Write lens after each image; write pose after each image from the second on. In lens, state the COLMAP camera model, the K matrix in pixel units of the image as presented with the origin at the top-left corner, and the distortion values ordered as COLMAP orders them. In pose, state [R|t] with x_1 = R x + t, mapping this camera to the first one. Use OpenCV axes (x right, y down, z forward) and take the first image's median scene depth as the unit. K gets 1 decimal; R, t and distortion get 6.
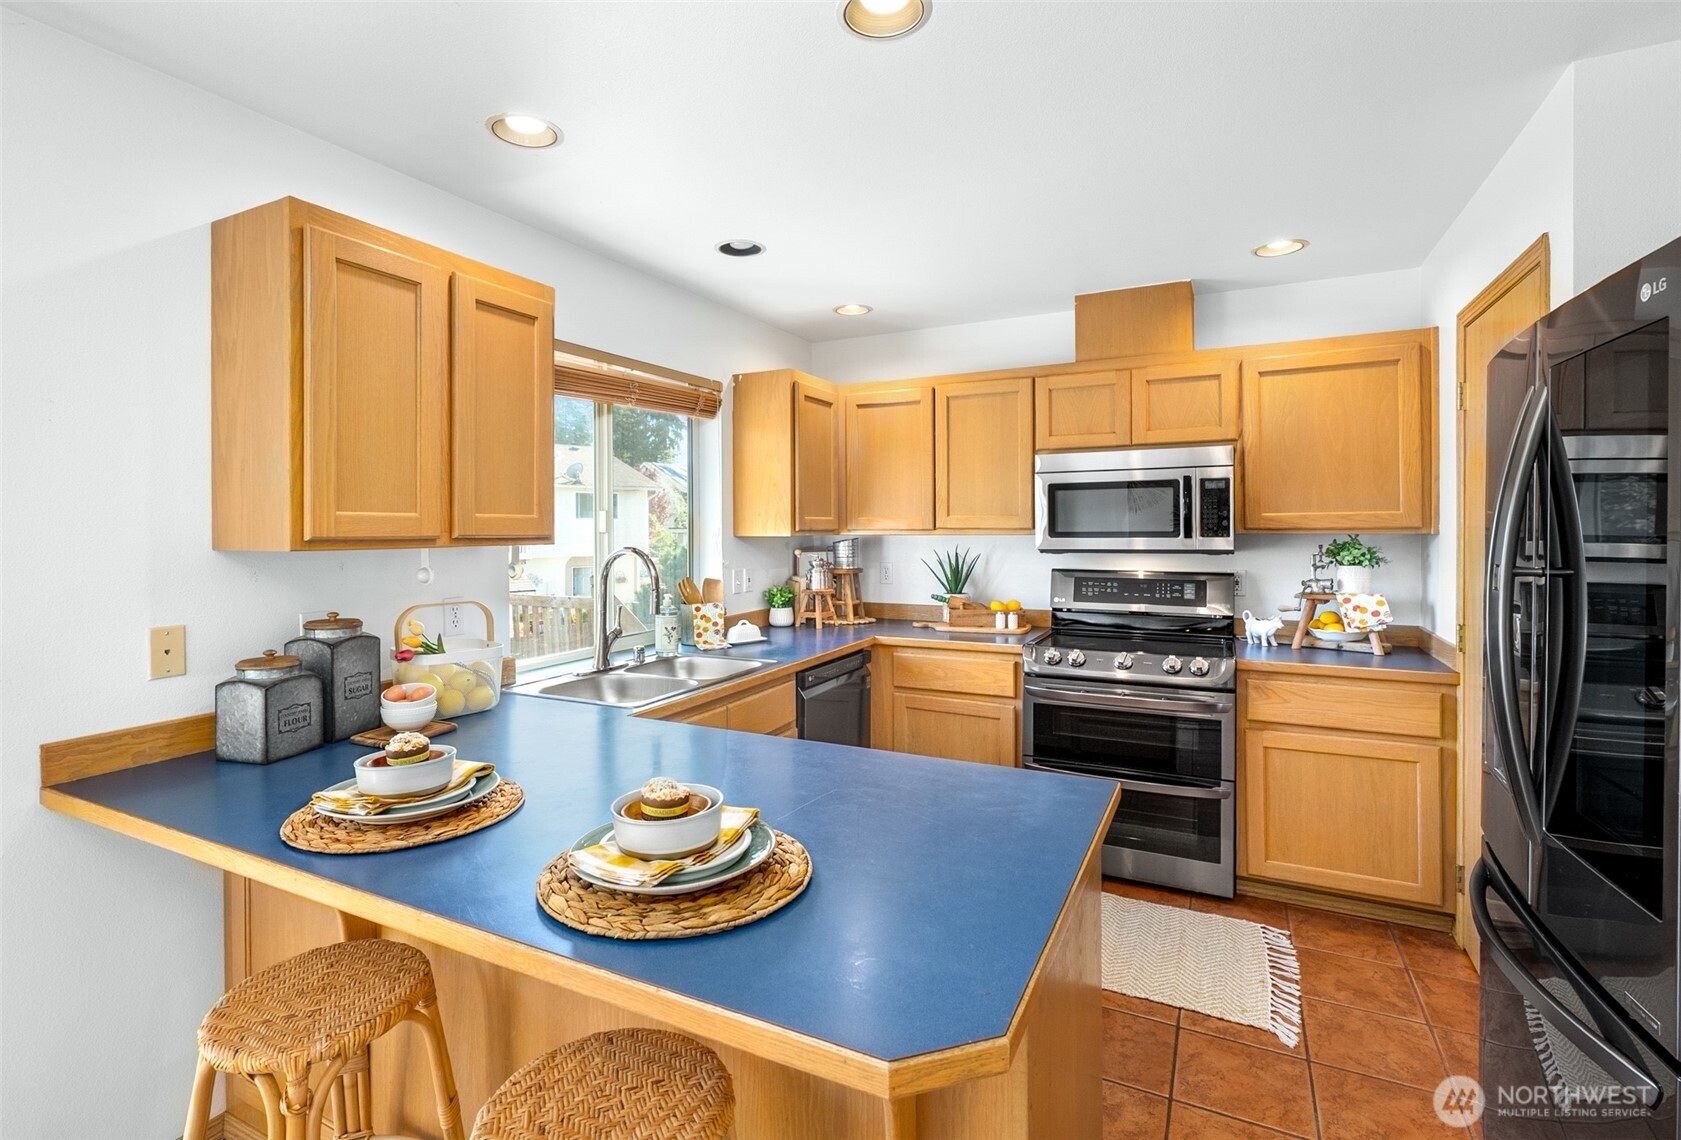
lens RADIAL K [[785.5, 0, 840.1], [0, 785.5, 533.2], [0, 0, 1]] dist [-0.000908, 0.000424]
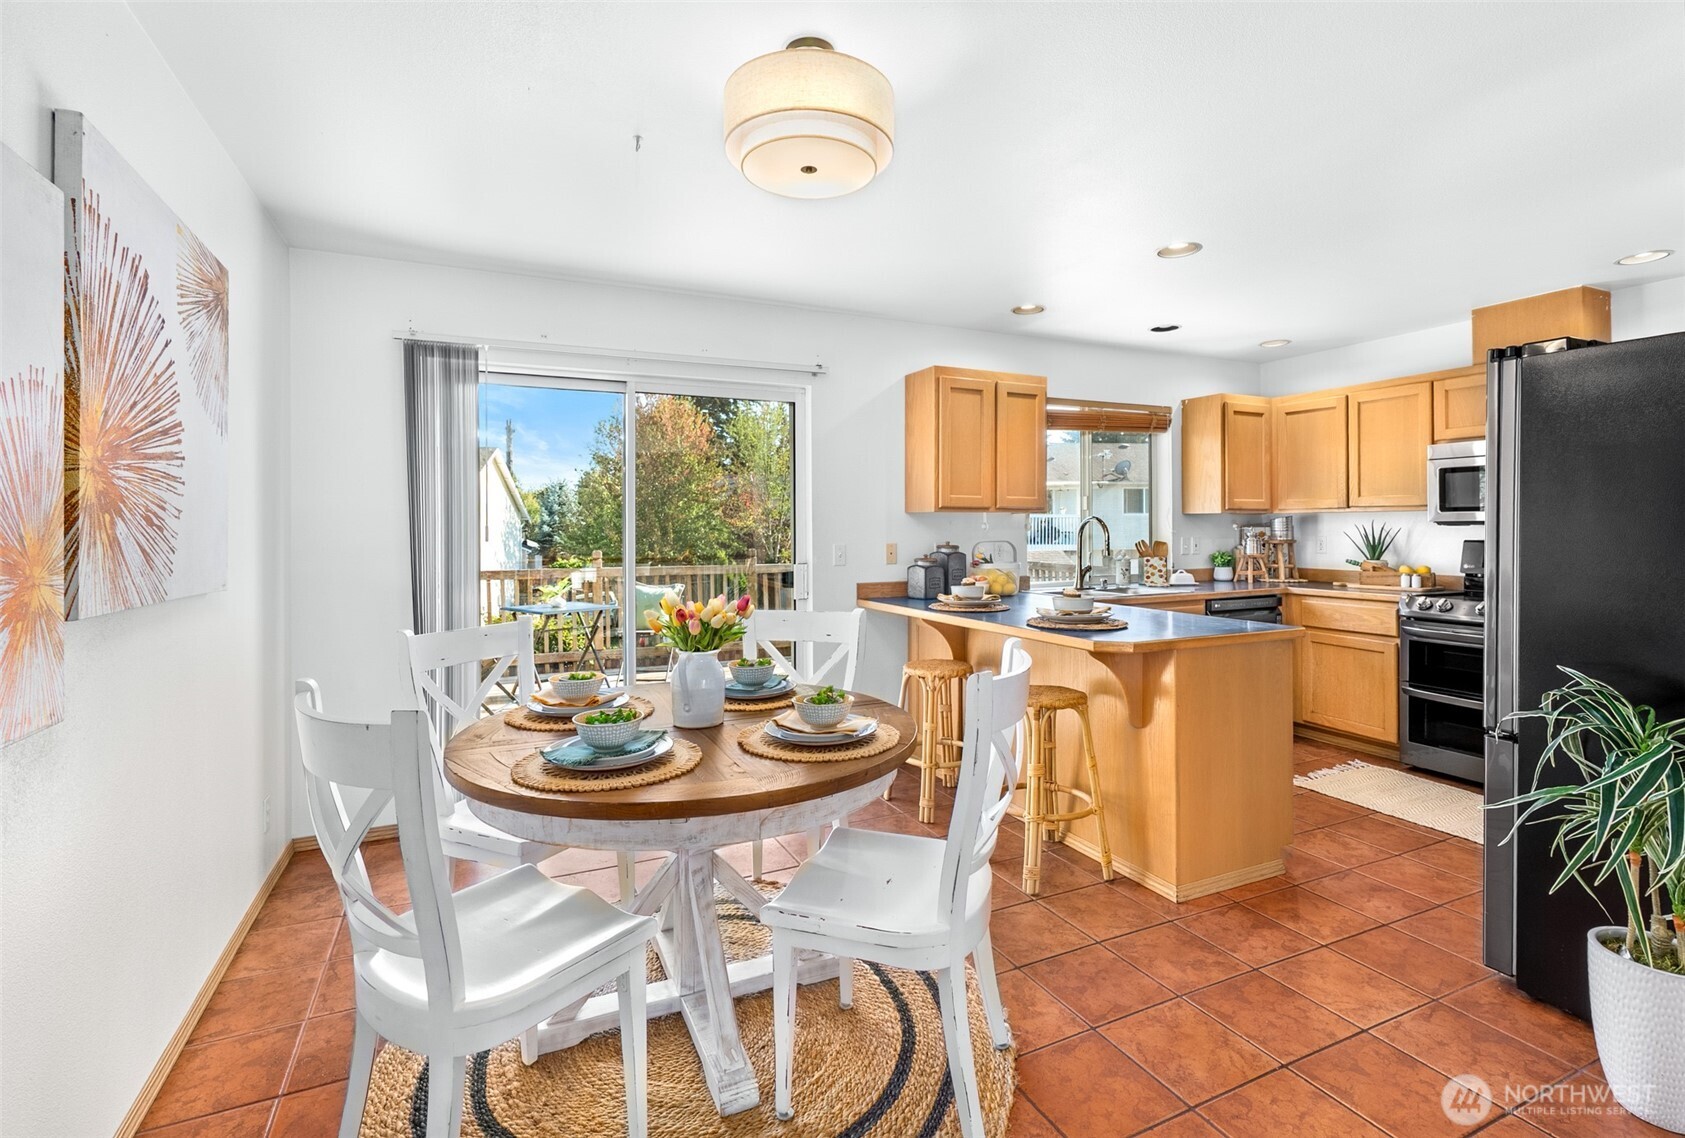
lens RADIAL K [[791.9, 0, 865.2], [0, 791.9, 525.9], [0, 0, 1]] dist [-0.000592, 0.000133]
pose [[0.792757, 0.002523, -0.609532, 0.316722], [-0.006401, 0.999971, -0.004185, 0.039332], [0.609504, 0.007219, 0.792750, -0.544448]]
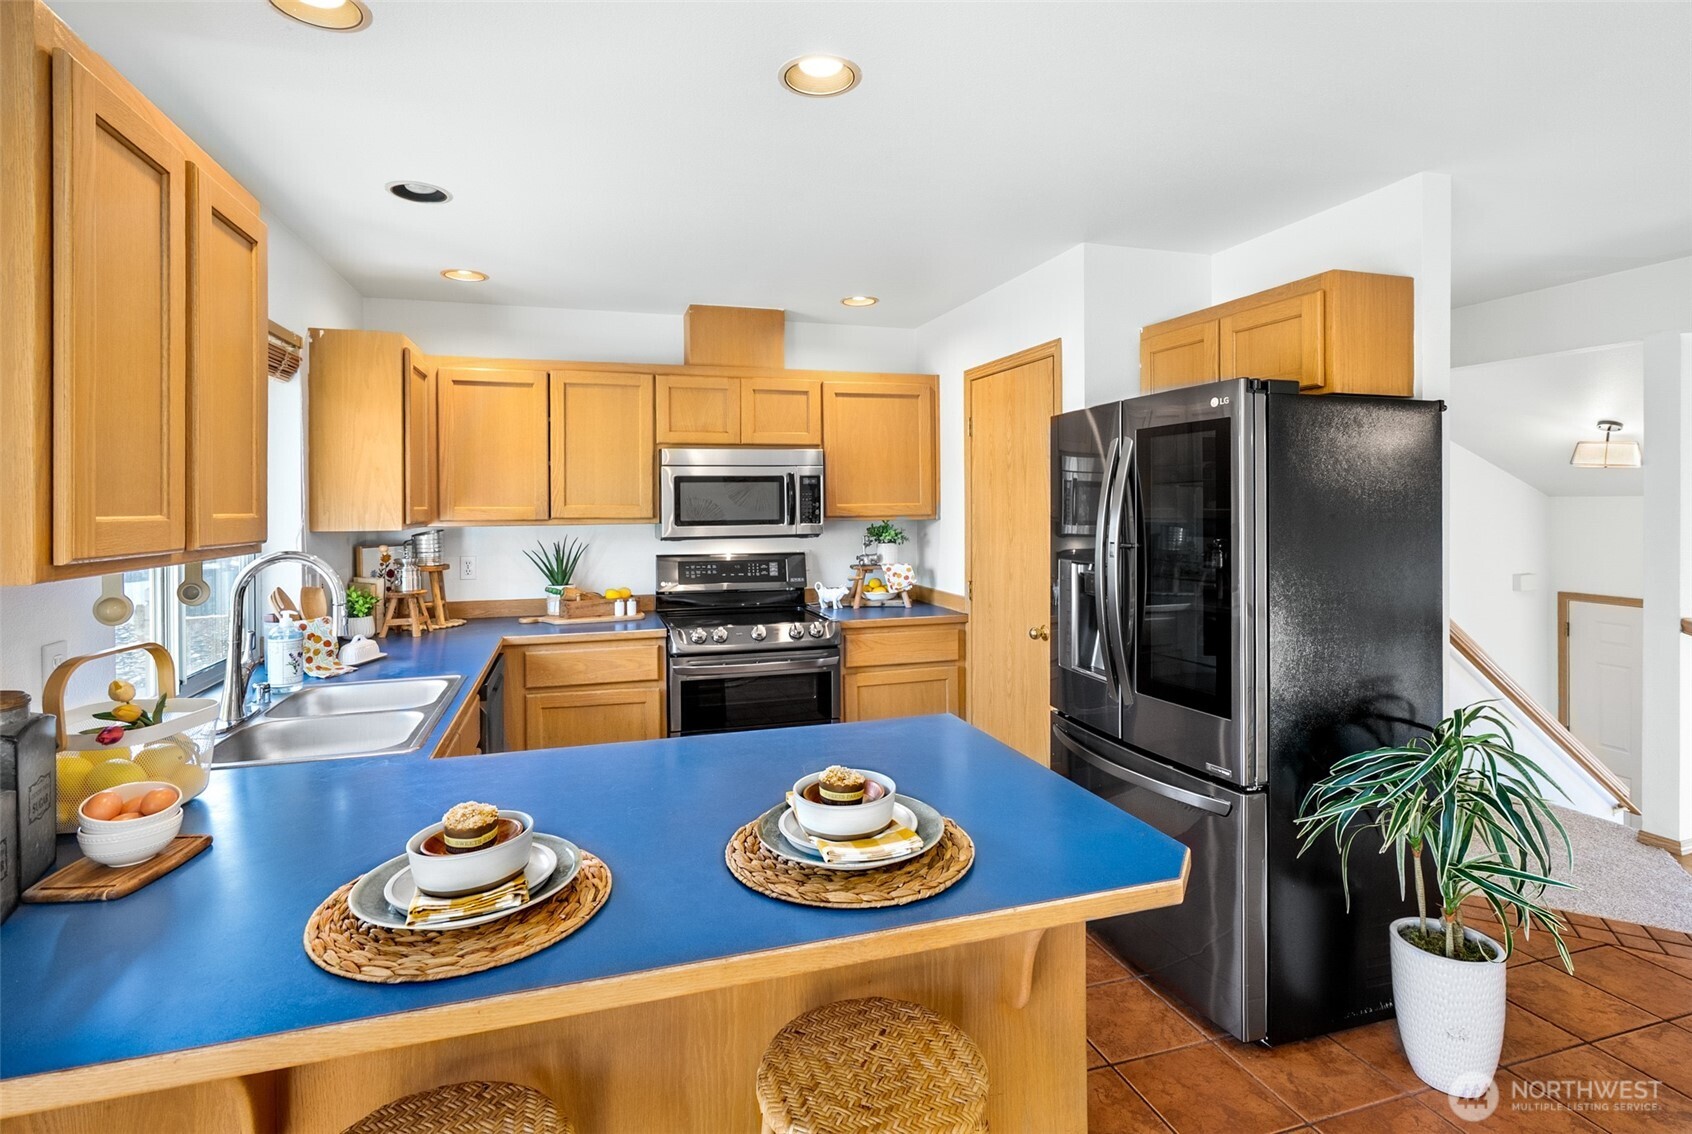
lens RADIAL K [[797.3, 0, 819.6], [0, 797.3, 511.4], [0, 0, 1]] dist [-0.015423, 0.000226]
pose [[0.730910, -0.007086, 0.682437, -0.340384], [0.008399, 0.999964, 0.001387, -0.015049], [-0.682422, 0.004718, 0.730944, 0.073007]]
